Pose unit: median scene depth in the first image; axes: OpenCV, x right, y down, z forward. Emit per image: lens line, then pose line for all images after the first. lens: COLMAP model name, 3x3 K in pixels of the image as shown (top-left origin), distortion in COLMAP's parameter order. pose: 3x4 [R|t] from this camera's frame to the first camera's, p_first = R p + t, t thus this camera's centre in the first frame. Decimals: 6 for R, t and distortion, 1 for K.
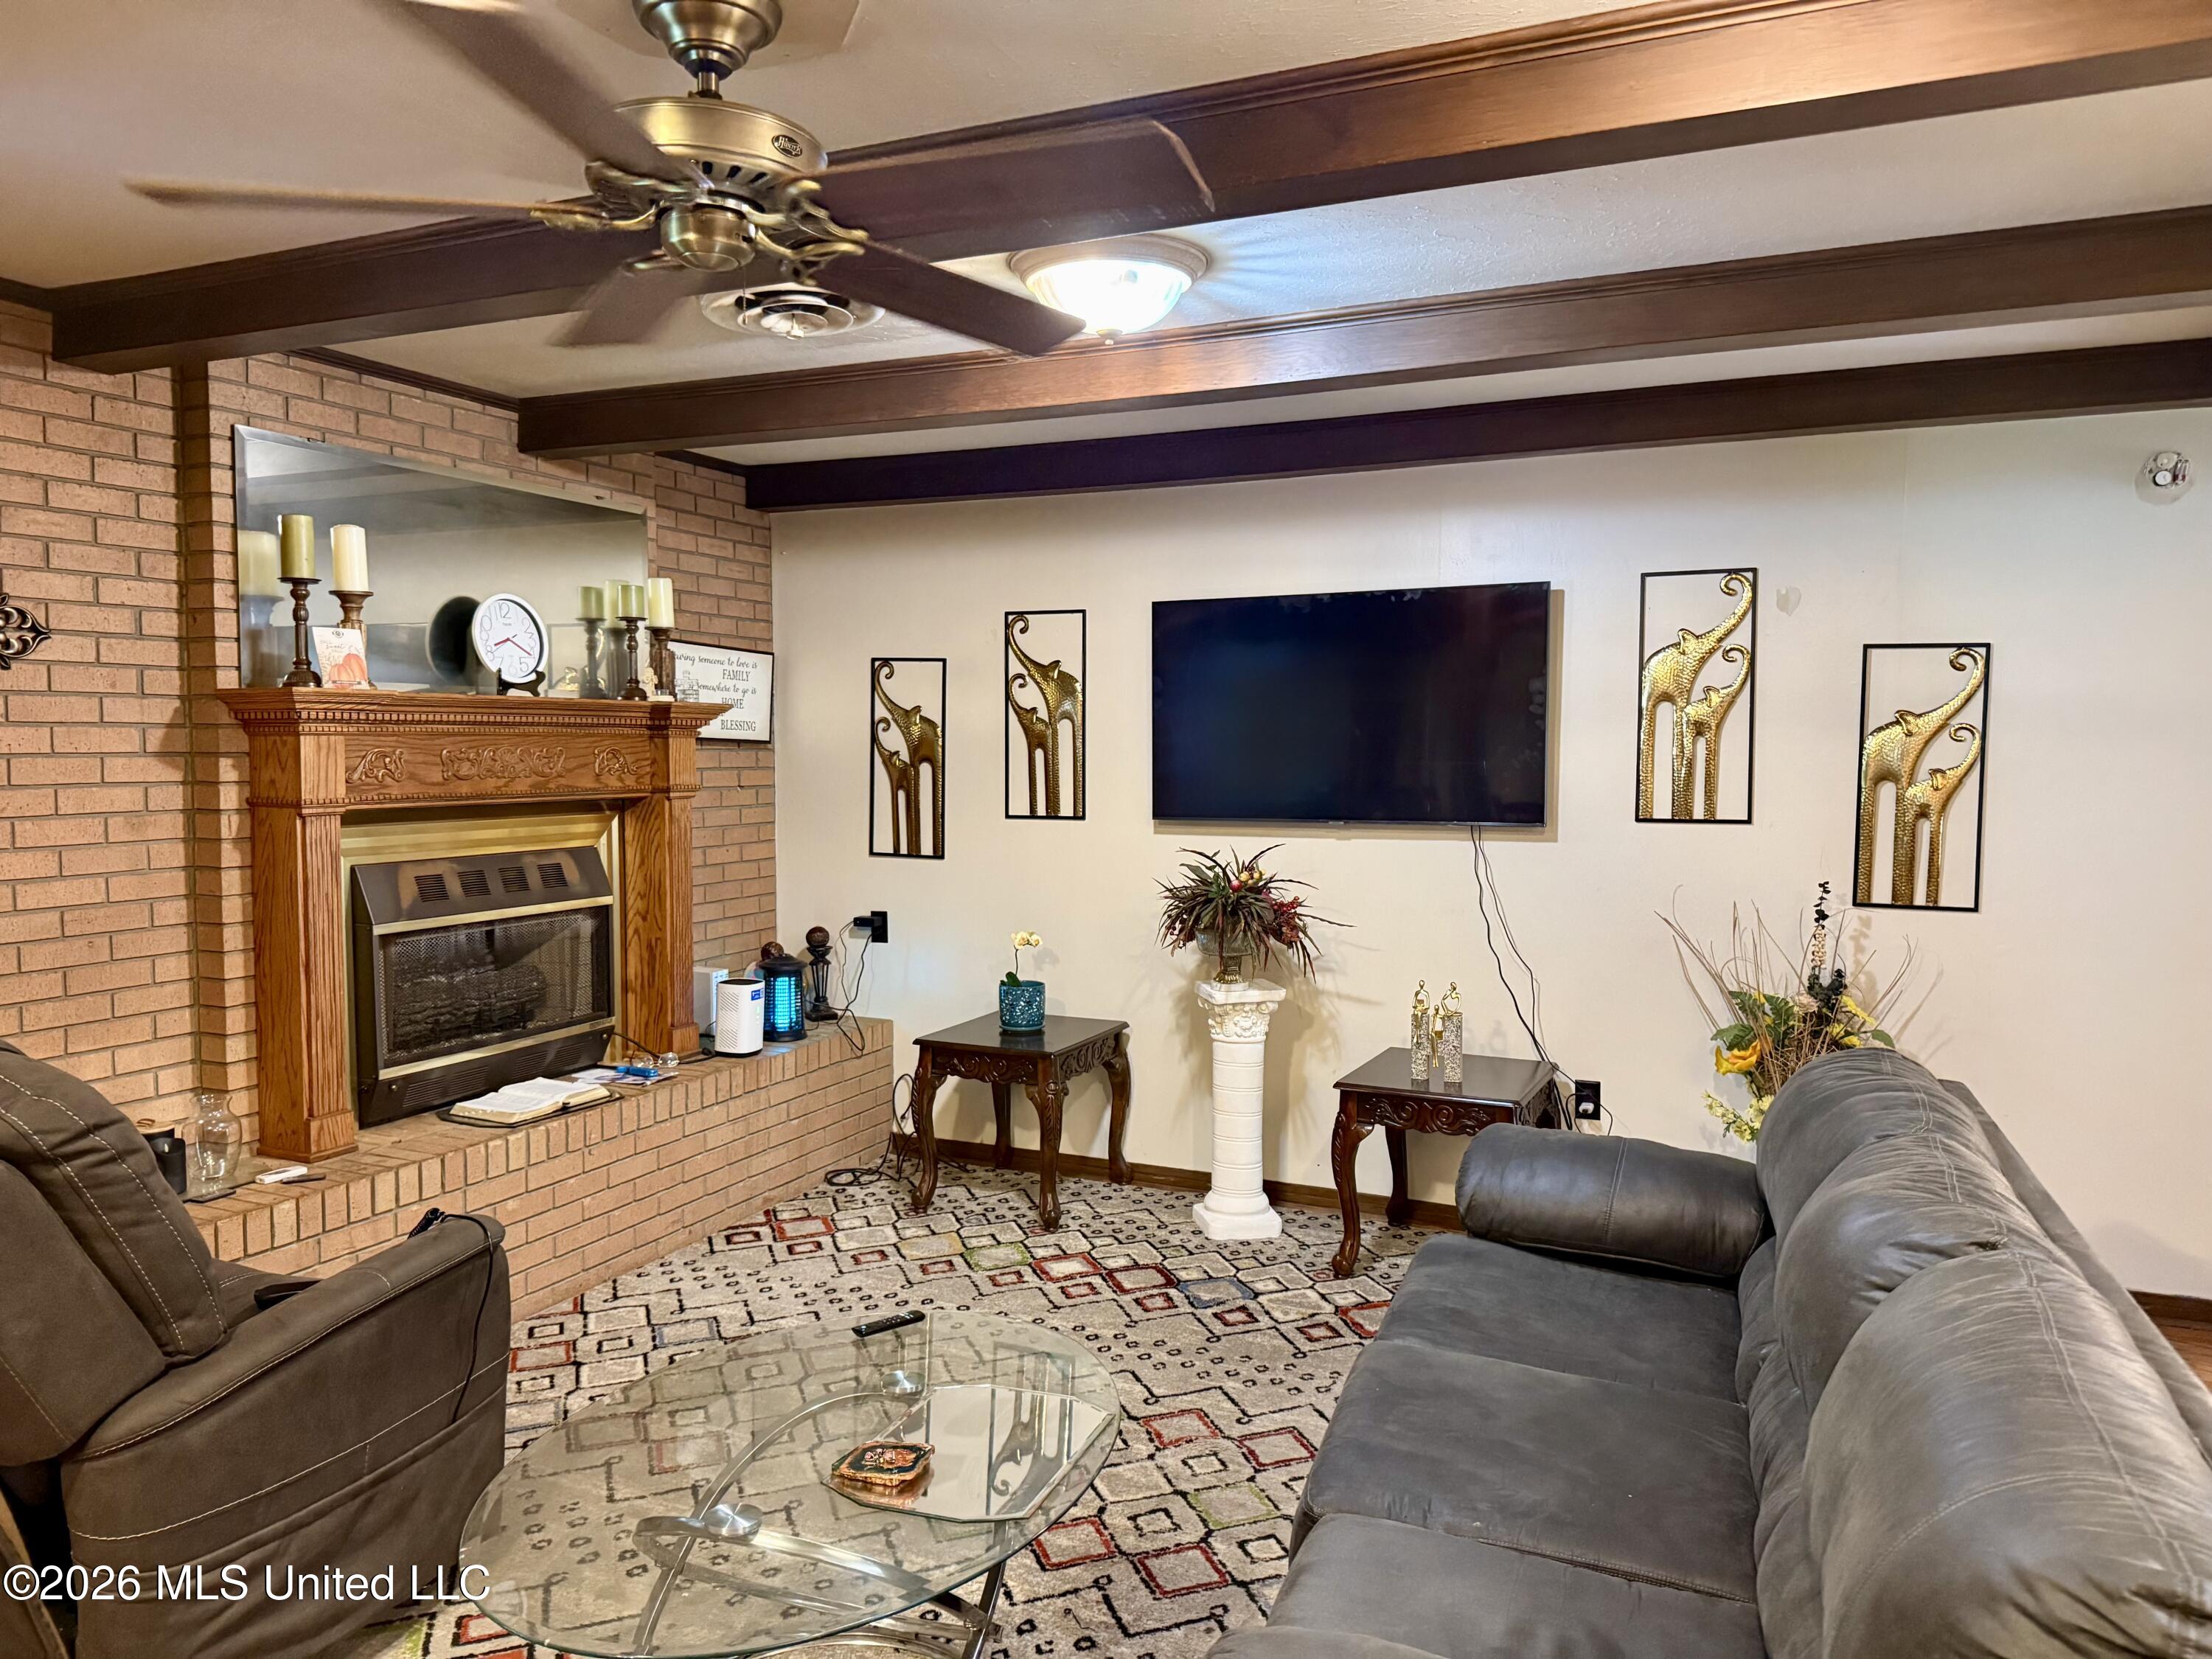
lens RADIAL K [[1565.3, 0, 1100.6], [0, 1565.3, 832.6], [0, 0, 1]] dist [-0.007780, -0.004924]
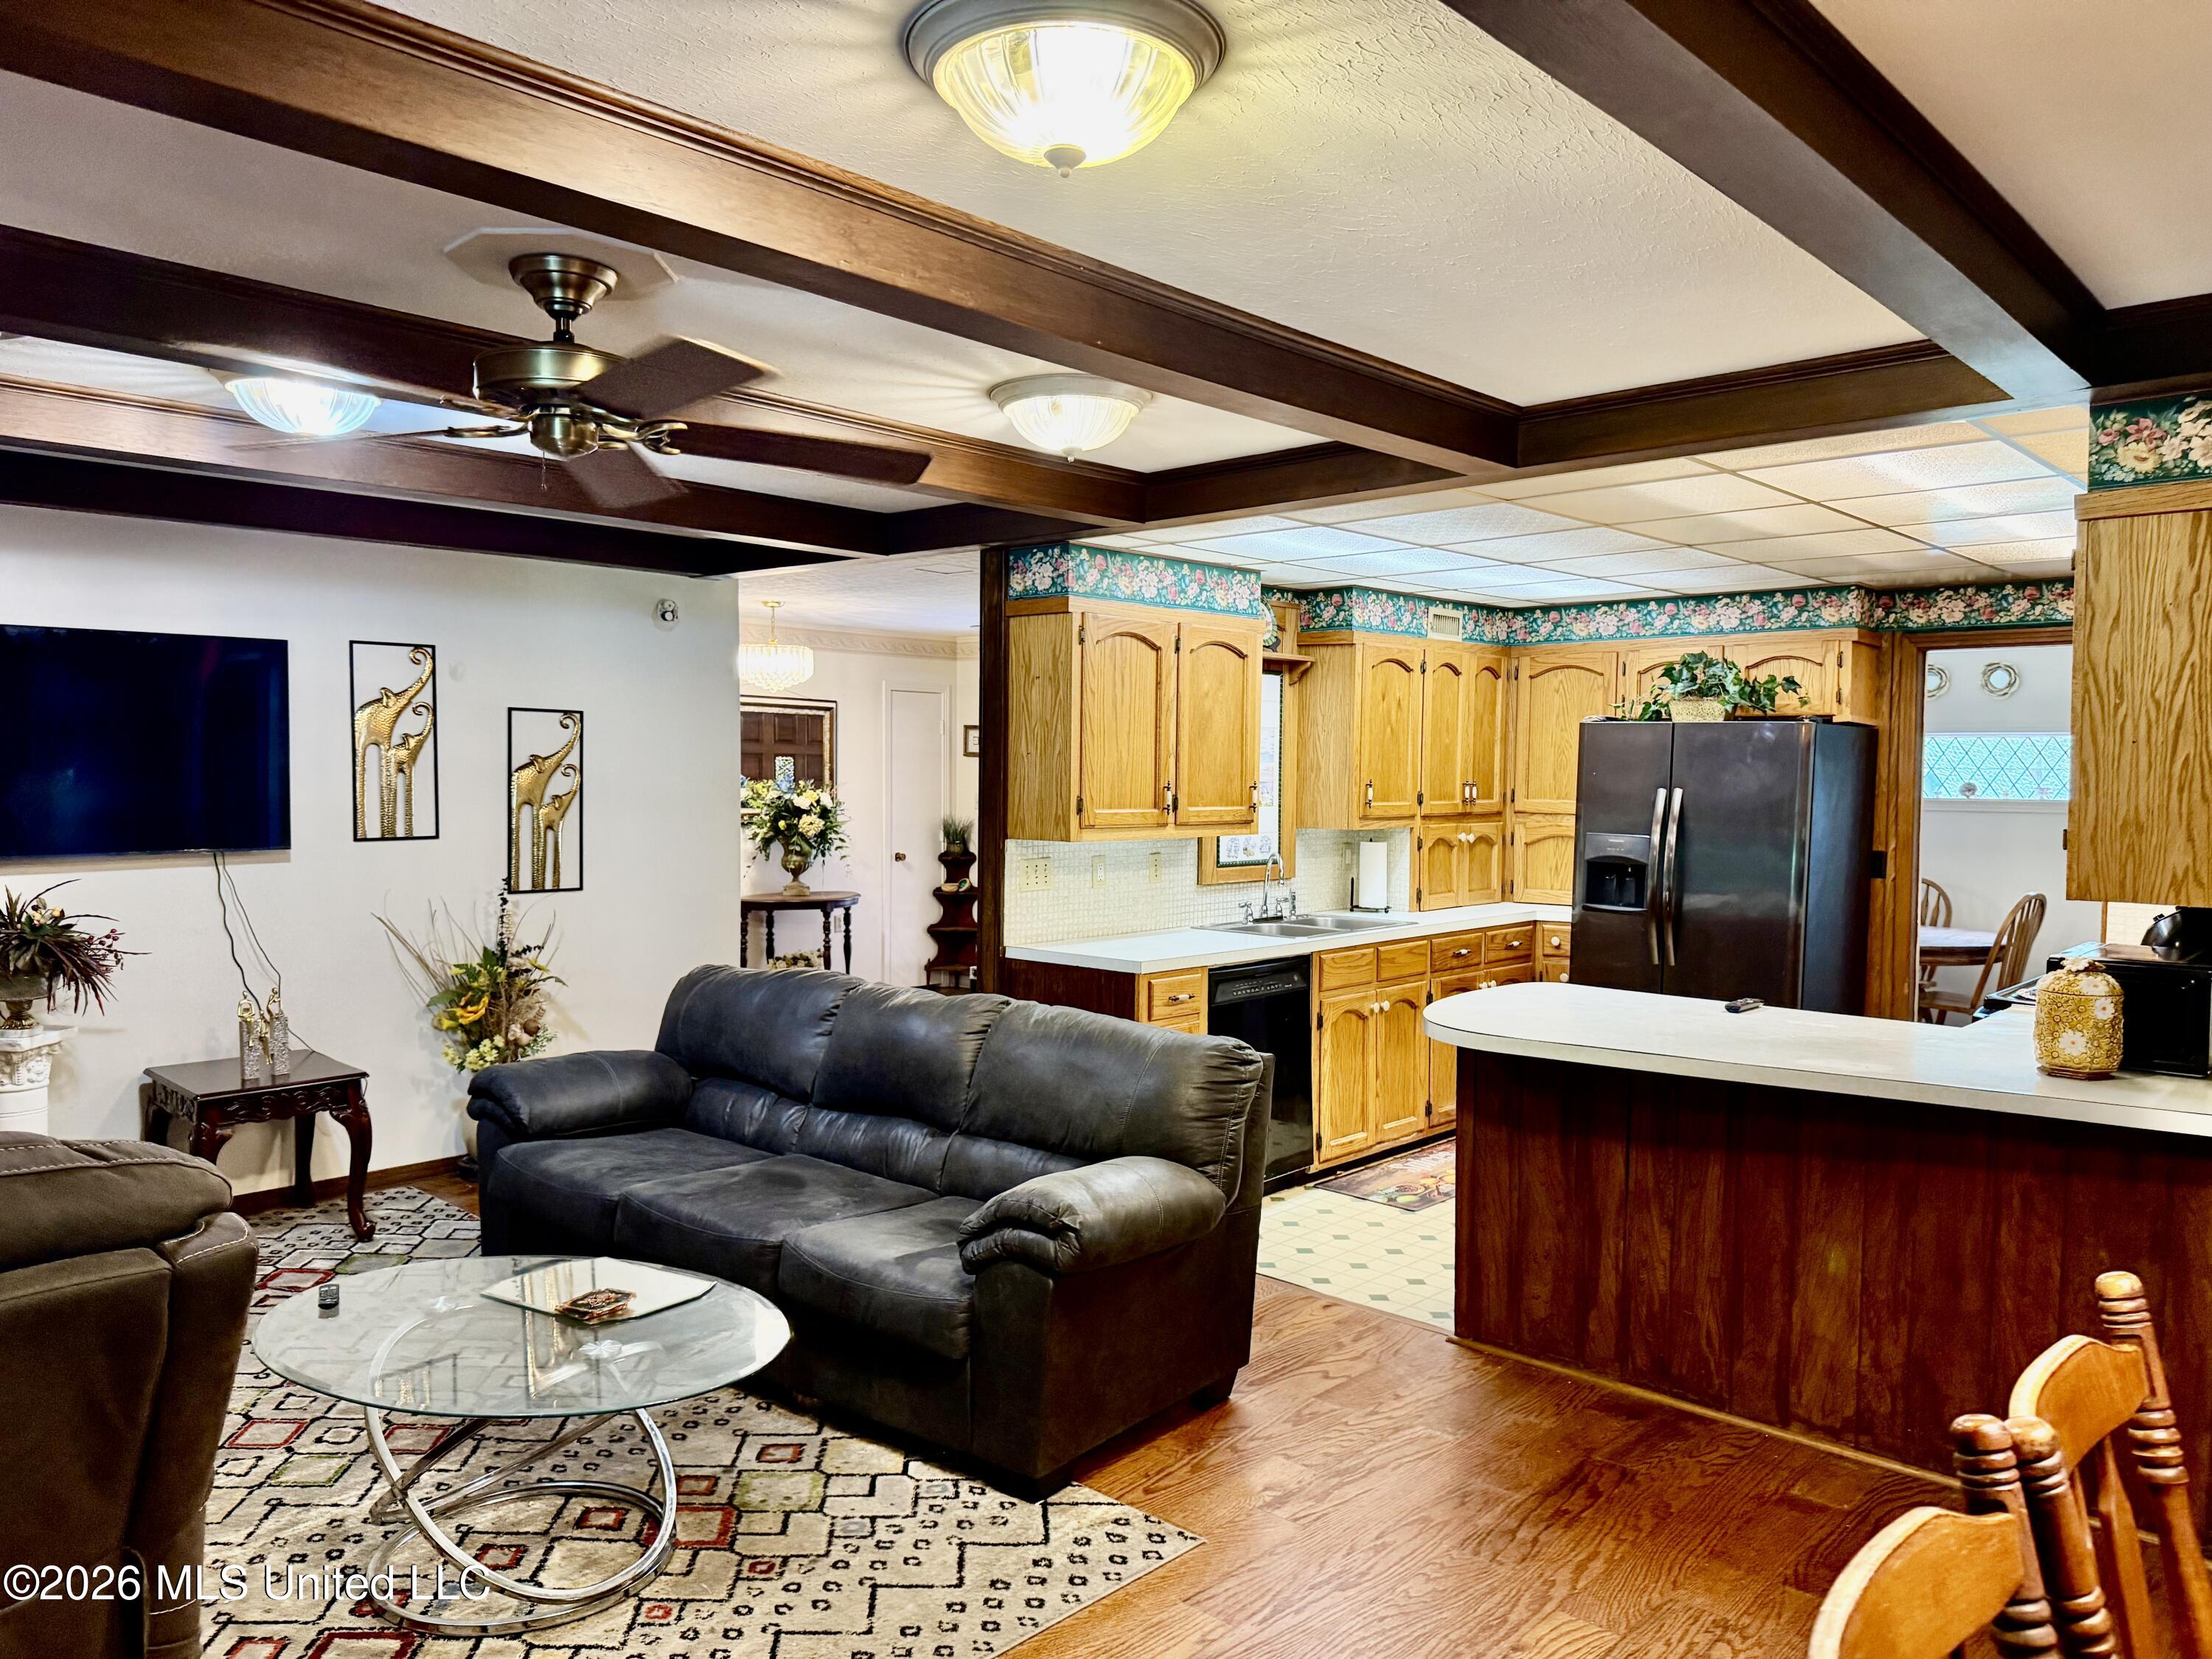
lens RADIAL K [[1565.3, 0, 1101.5], [0, 1565.3, 834.5], [0, 0, 1]] dist [-0.007780, -0.004924]
pose [[0.281467, -0.037921, 0.958821, -0.692079], [0.055255, 0.998201, 0.023258, -0.008985], [-0.957979, 0.046434, 0.283056, 0.092423]]
